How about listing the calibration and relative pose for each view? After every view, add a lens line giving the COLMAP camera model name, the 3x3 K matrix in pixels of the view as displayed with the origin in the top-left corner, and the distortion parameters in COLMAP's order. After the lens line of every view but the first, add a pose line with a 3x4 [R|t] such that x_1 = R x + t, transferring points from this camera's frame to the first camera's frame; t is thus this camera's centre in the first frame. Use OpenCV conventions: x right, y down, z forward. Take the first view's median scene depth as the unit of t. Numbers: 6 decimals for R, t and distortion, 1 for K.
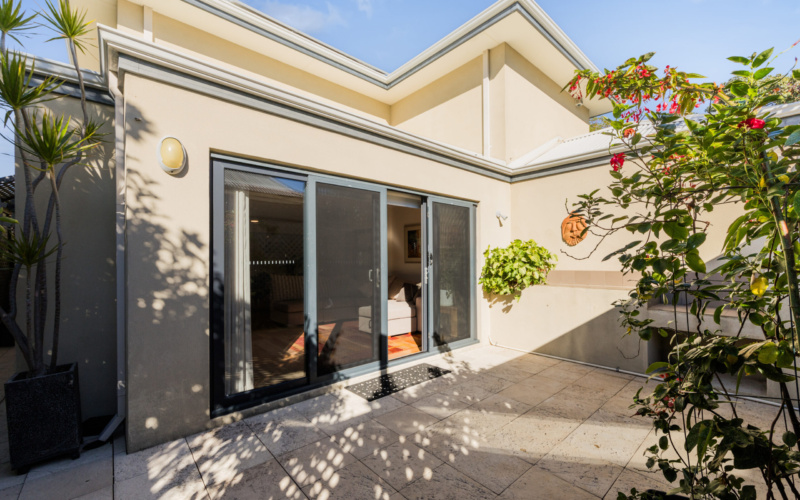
lens RADIAL K [[330.4, 0, 400.7], [0, 330.4, 256.8], [0, 0, 1]] dist [0.002364, 0.000342]
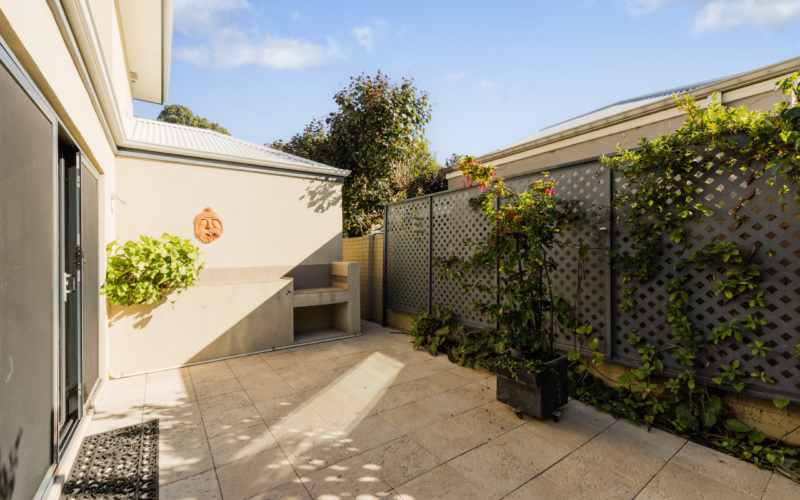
lens RADIAL K [[330.4, 0, 398.7], [0, 330.4, 249.3], [0, 0, 1]] dist [0.002364, 0.000342]
pose [[0.116619, 0.016483, 0.993040, -0.482013], [0.001743, 0.999857, -0.016801, 0.002403], [-0.993175, 0.003690, 0.116573, 0.414618]]
